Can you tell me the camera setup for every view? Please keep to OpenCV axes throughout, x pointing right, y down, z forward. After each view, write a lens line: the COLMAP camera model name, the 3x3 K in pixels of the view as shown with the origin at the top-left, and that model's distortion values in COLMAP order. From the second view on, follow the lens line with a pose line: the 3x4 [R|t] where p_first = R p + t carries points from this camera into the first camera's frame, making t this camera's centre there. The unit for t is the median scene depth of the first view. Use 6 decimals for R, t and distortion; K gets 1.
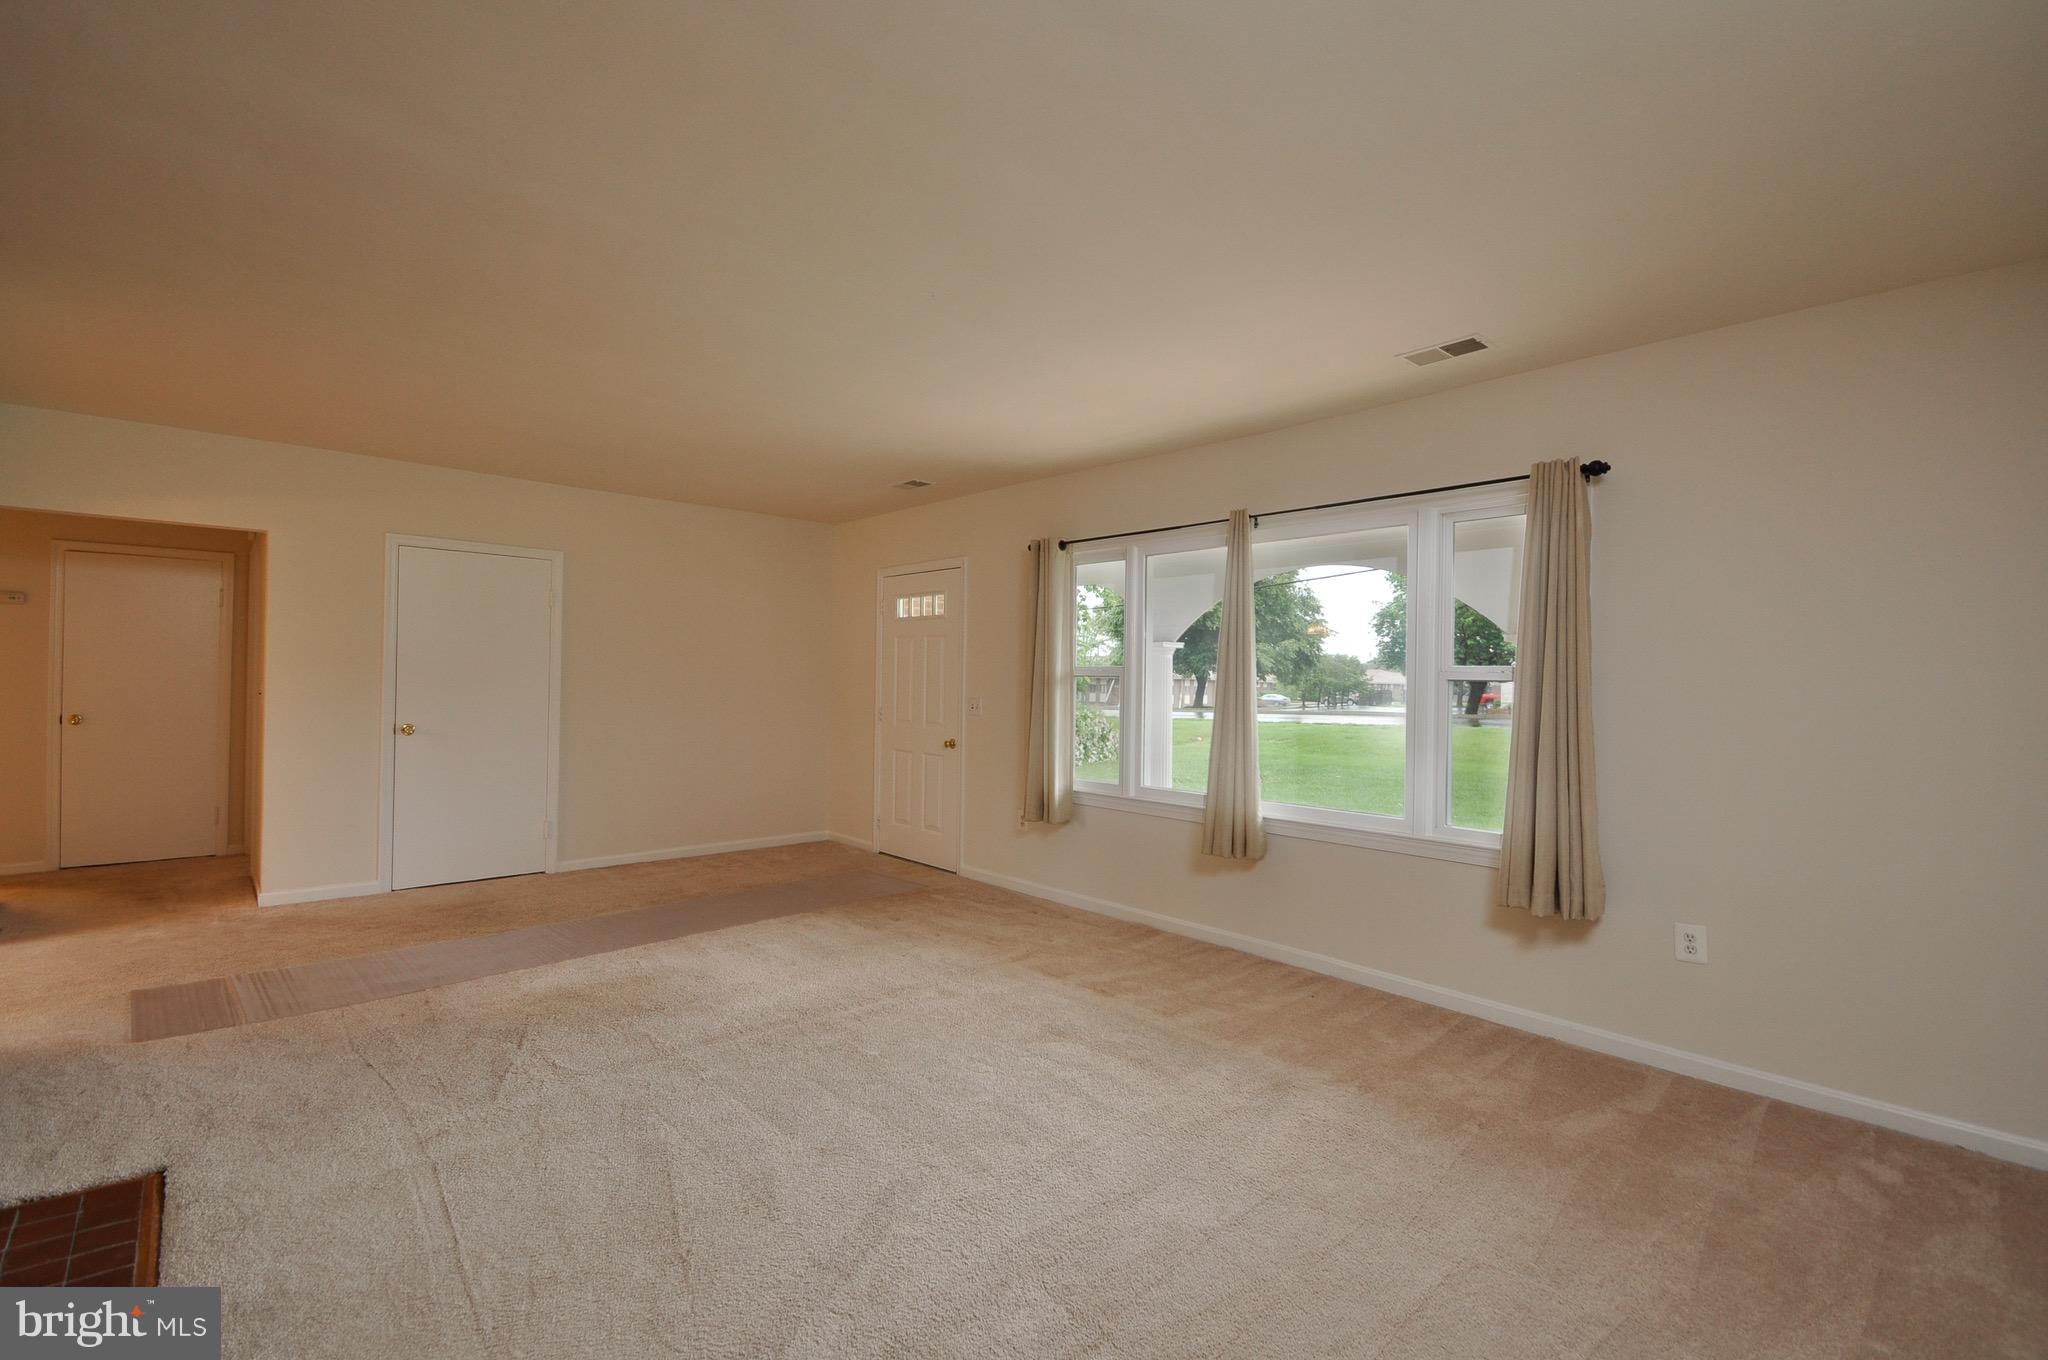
lens RADIAL K [[920.4, 0, 1014.8], [0, 920.4, 678.3], [0, 0, 1]] dist [0.022263, -0.021254]
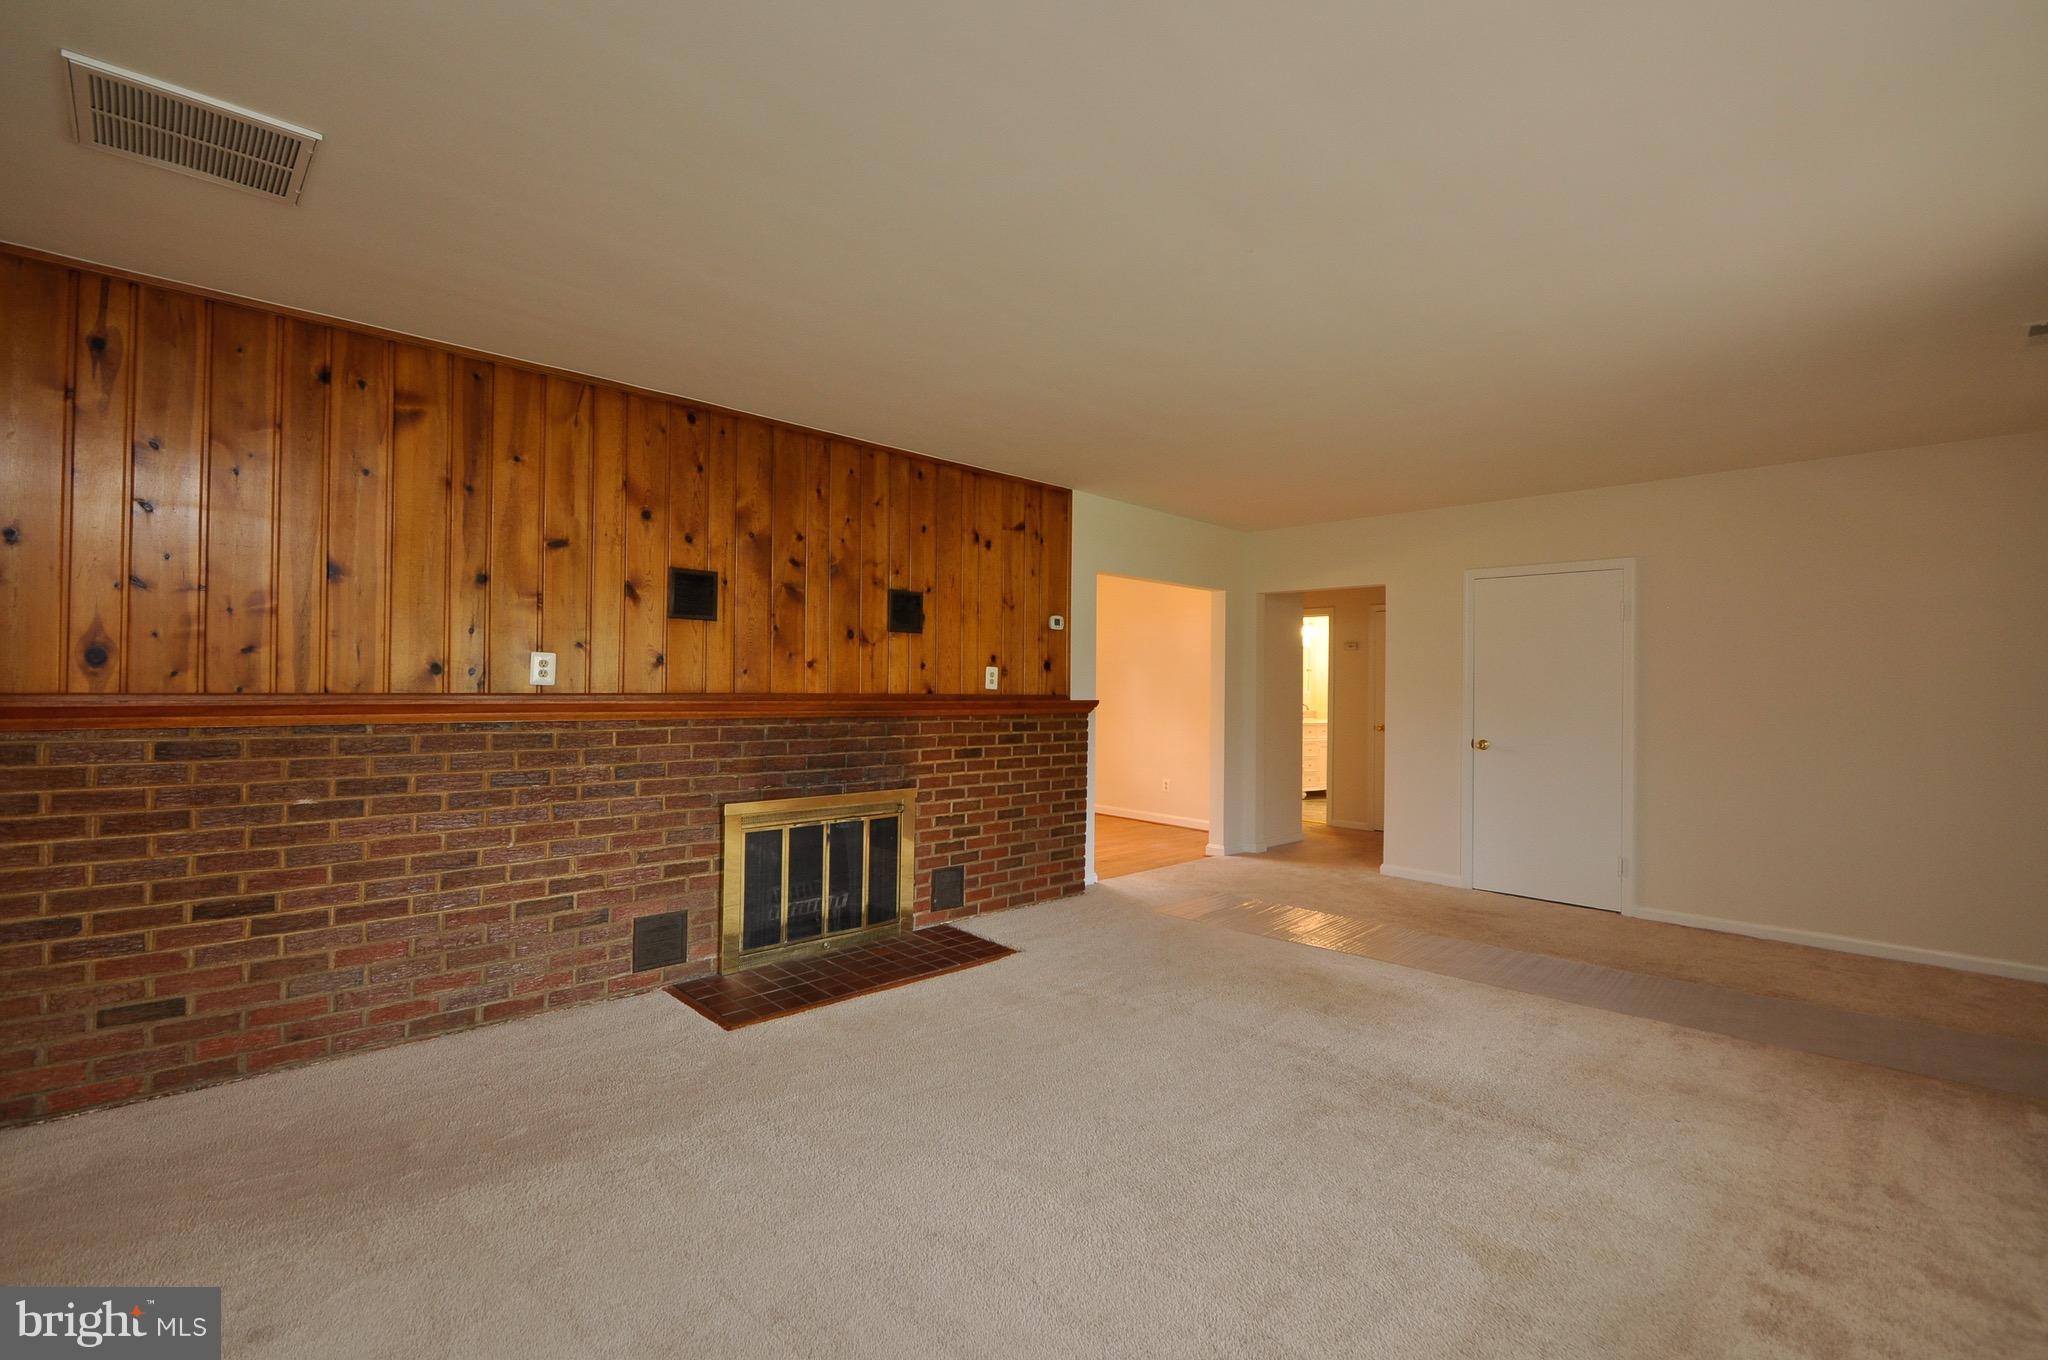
lens RADIAL K [[920.4, 0, 1014.8], [0, 920.4, 678.3], [0, 0, 1]] dist [0.022263, -0.021254]
pose [[0.005944, -0.024794, -0.999675, 0.485411], [-0.008686, 0.999654, -0.024845, 0.008950], [0.999945, 0.008831, 0.005726, 0.479195]]
